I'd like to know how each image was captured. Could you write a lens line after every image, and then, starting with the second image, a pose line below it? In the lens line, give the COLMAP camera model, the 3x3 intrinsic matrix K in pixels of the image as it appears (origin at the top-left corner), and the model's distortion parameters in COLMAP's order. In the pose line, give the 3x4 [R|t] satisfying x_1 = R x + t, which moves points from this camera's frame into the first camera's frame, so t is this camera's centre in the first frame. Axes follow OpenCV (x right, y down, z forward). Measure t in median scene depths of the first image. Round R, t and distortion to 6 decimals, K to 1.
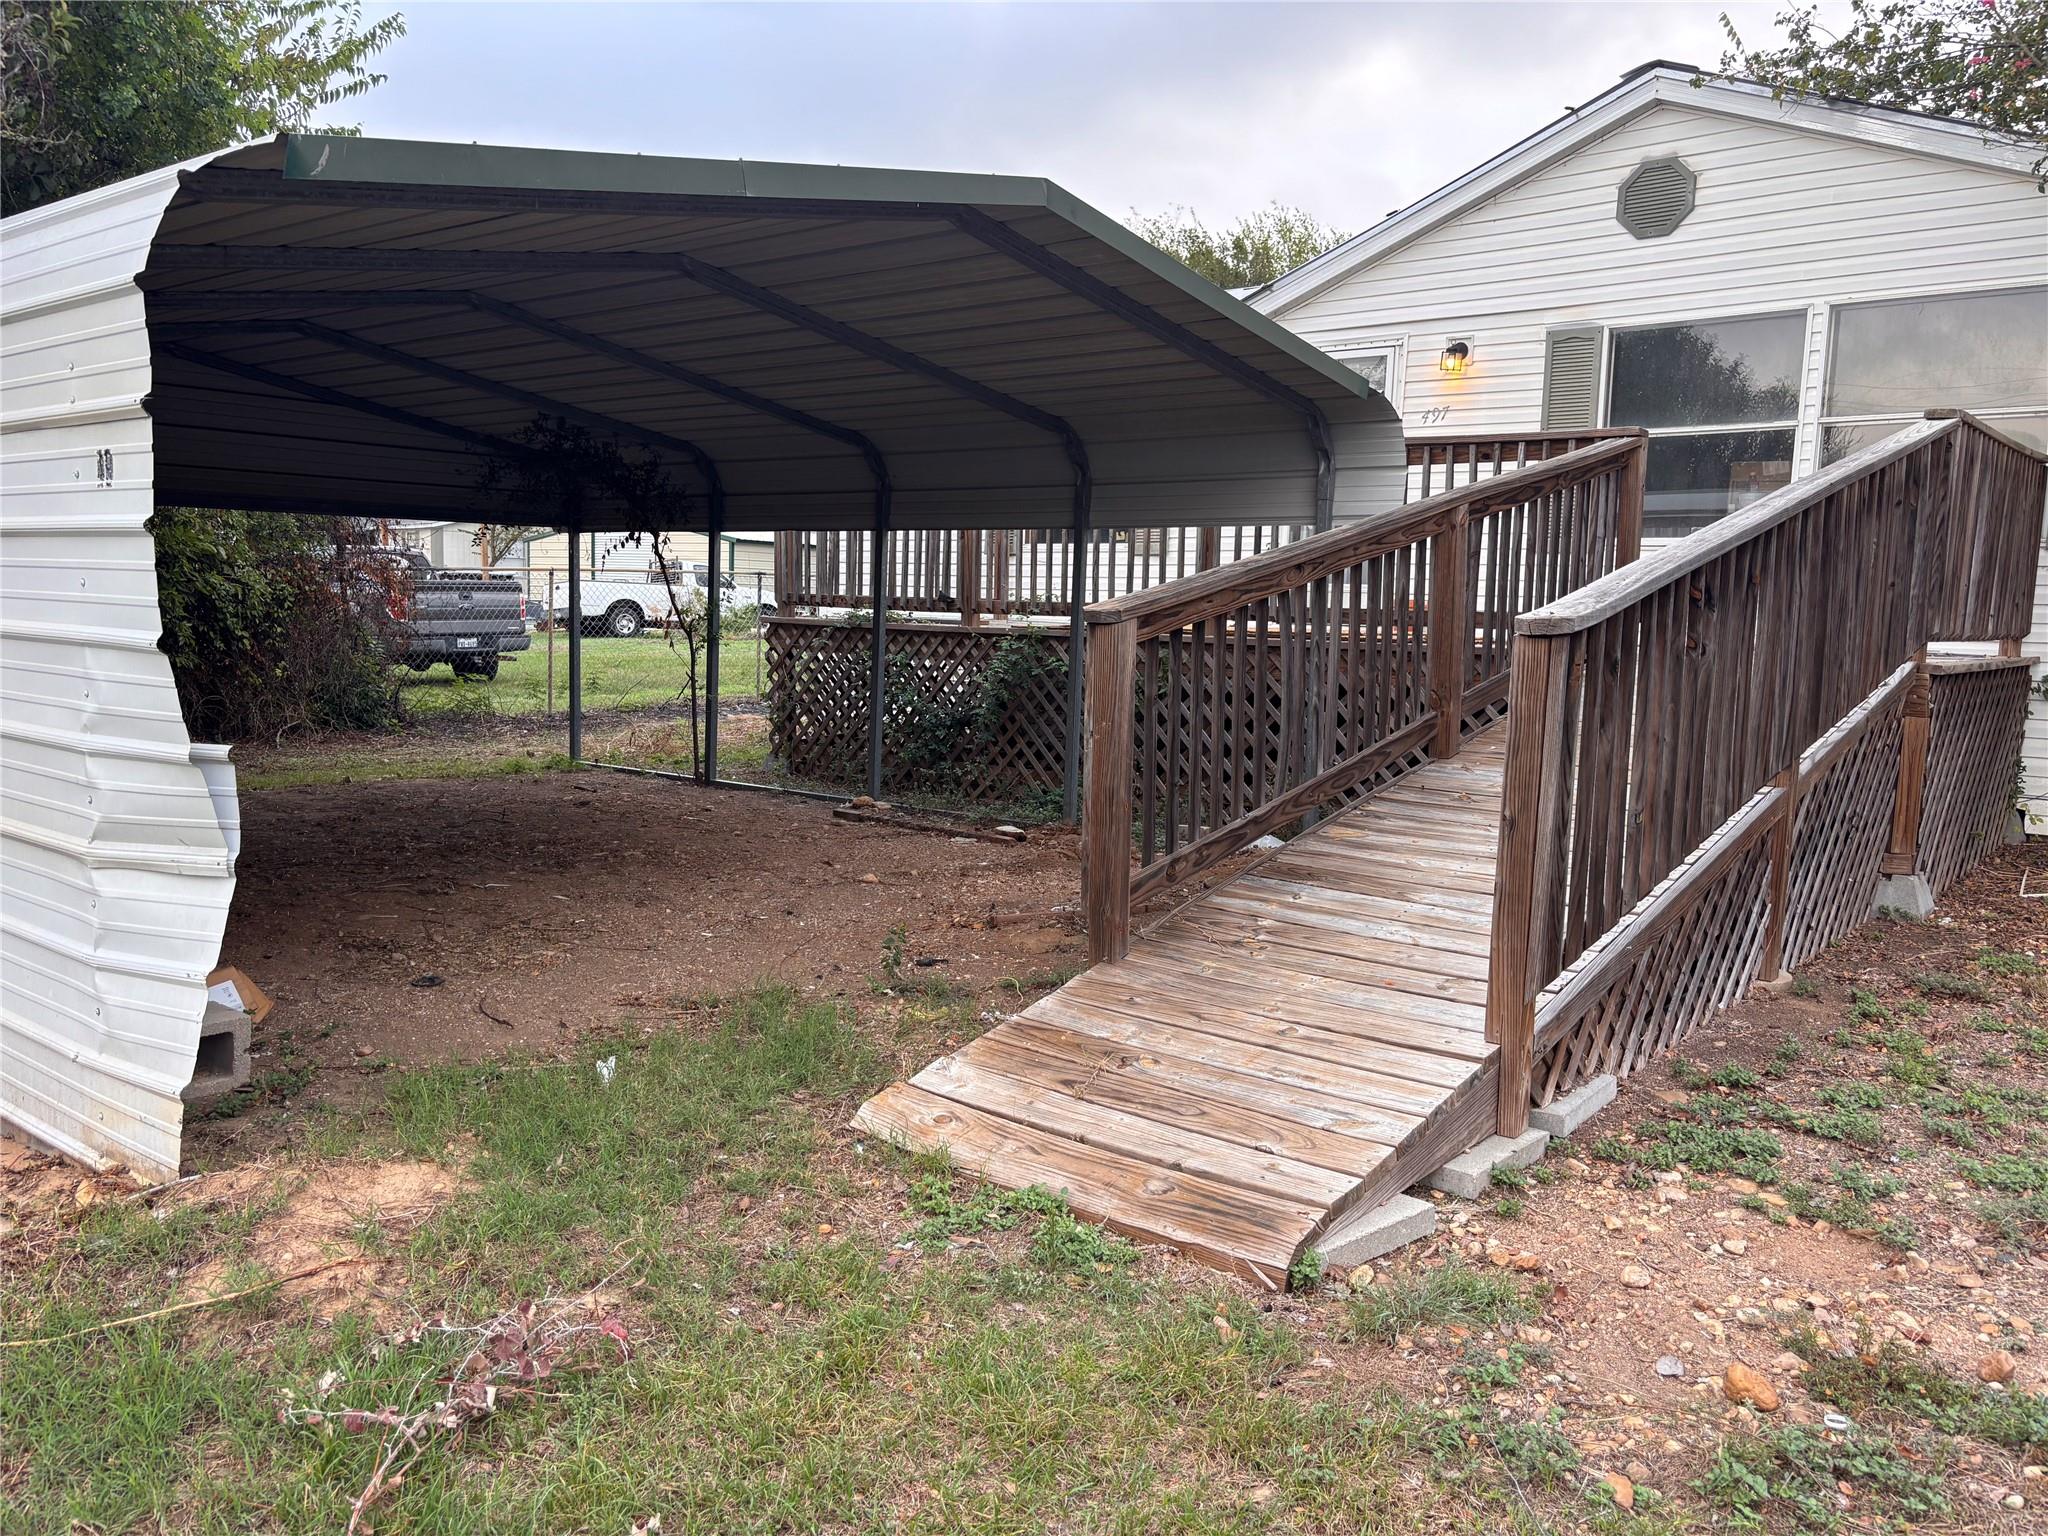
lens RADIAL K [[1557.8, 0, 1025.4], [0, 1557.8, 773.1], [0, 0, 1]] dist [0.070025, -0.088381]
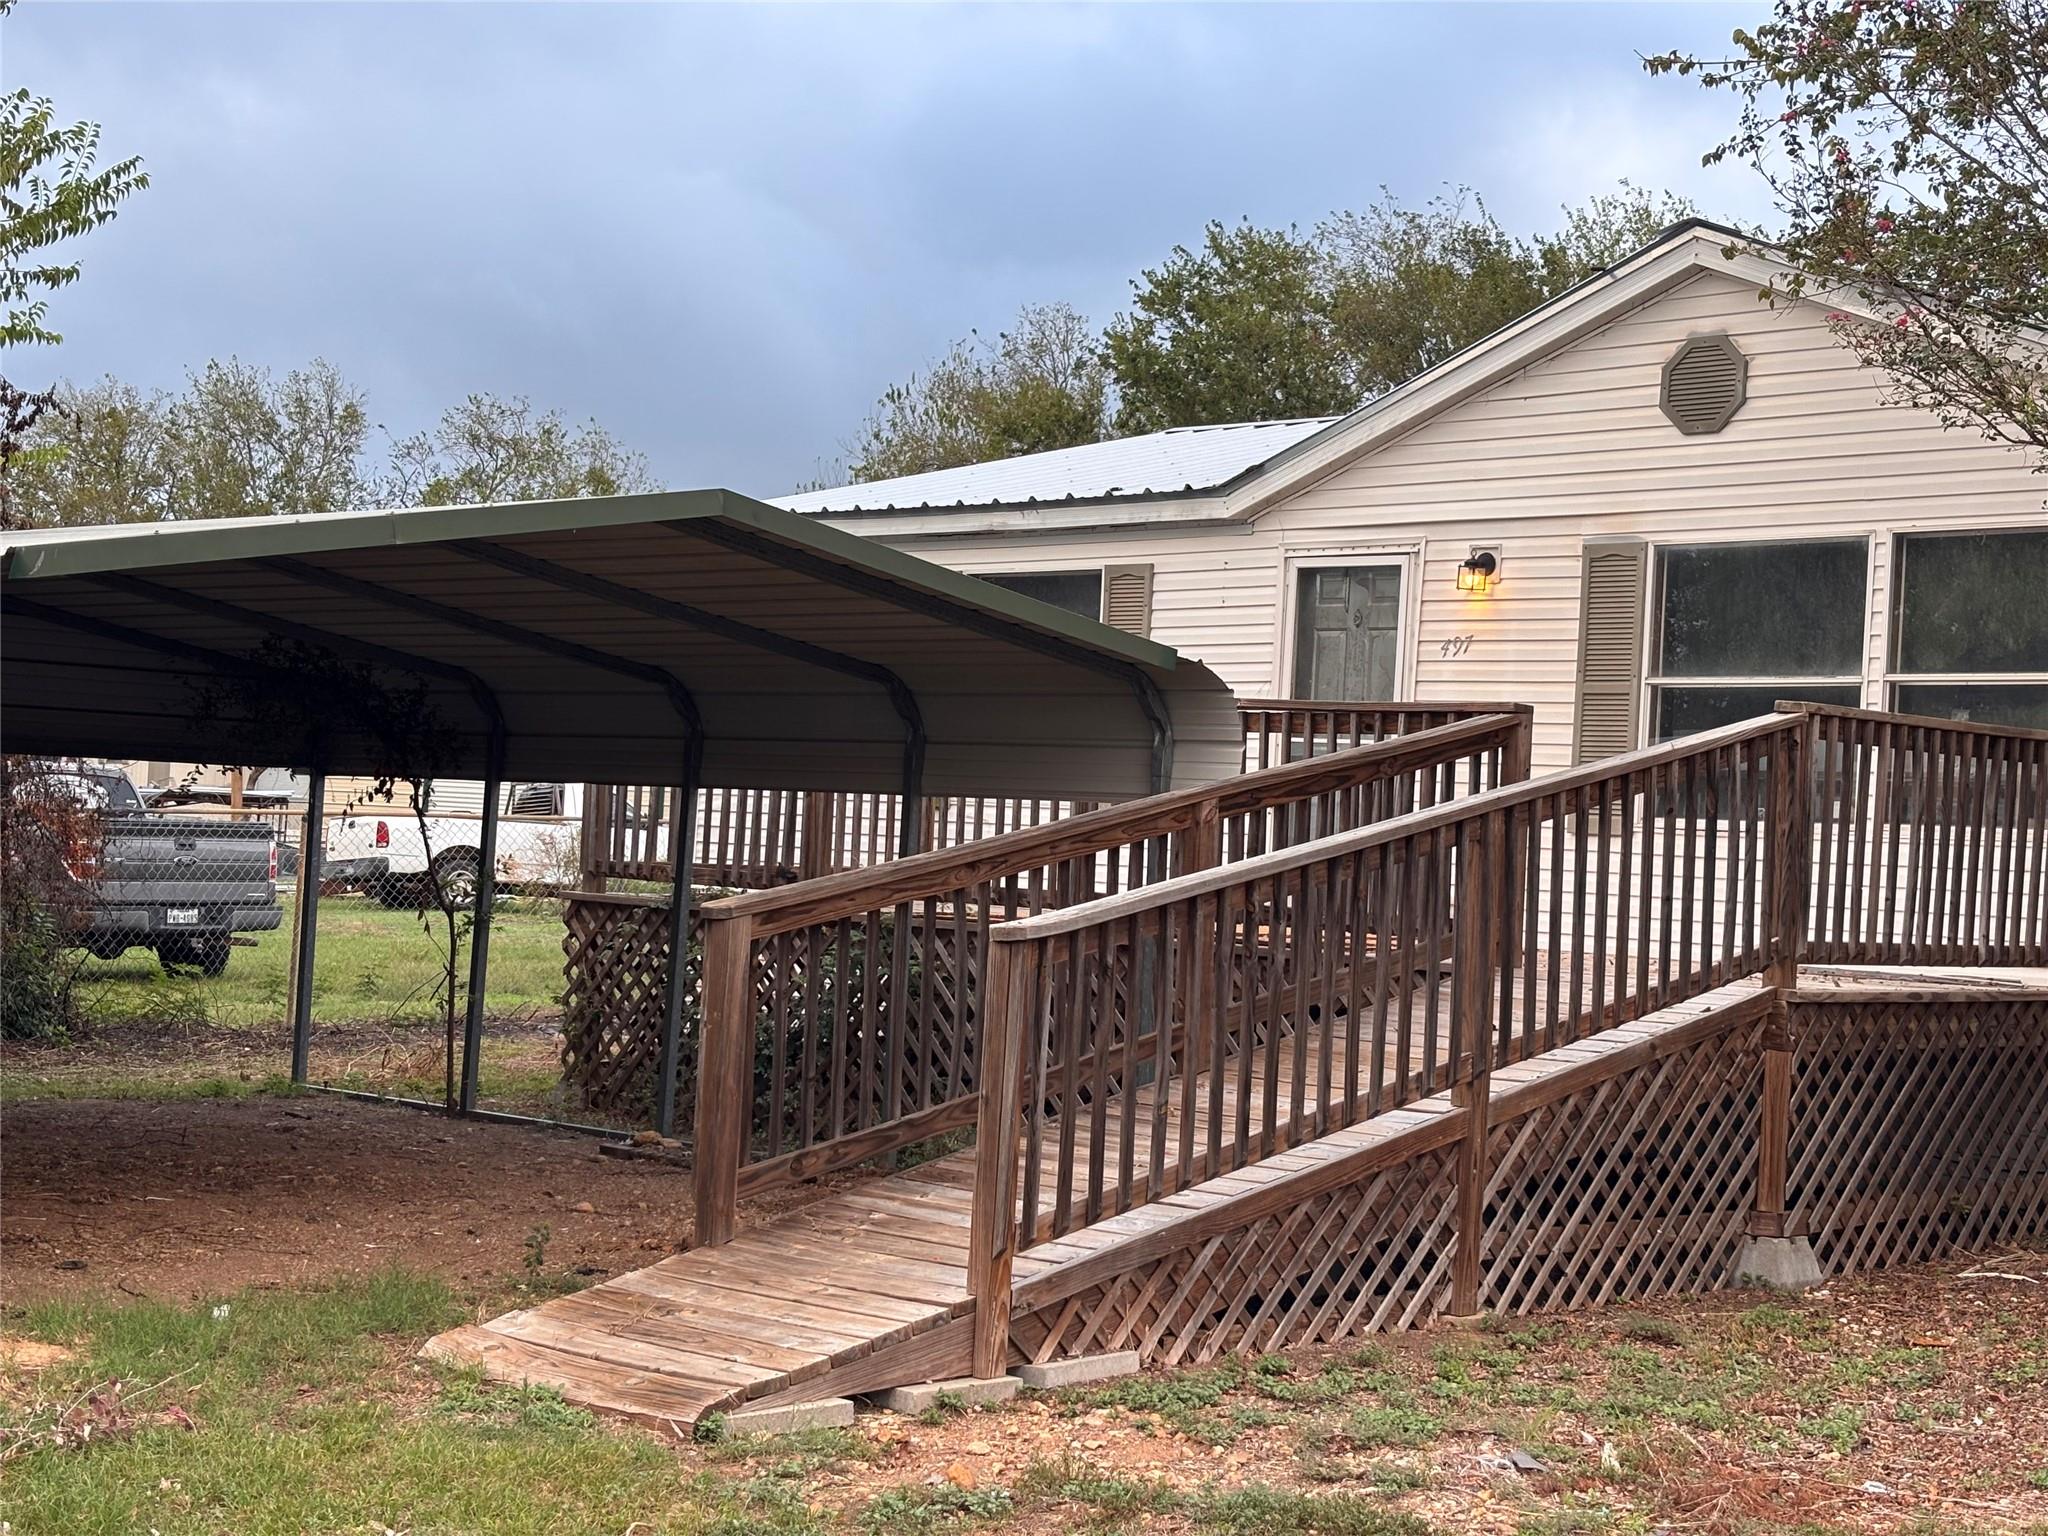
lens RADIAL K [[3118.6, 0, 1041.2], [0, 3118.6, 739.5], [0, 0, 1]] dist [0.152863, 0.000000]
pose [[0.996116, 0.019386, -0.085890, 0.252659], [-0.031526, 0.989319, -0.142319, 0.043880], [0.082213, 0.144474, 0.986087, -0.621388]]
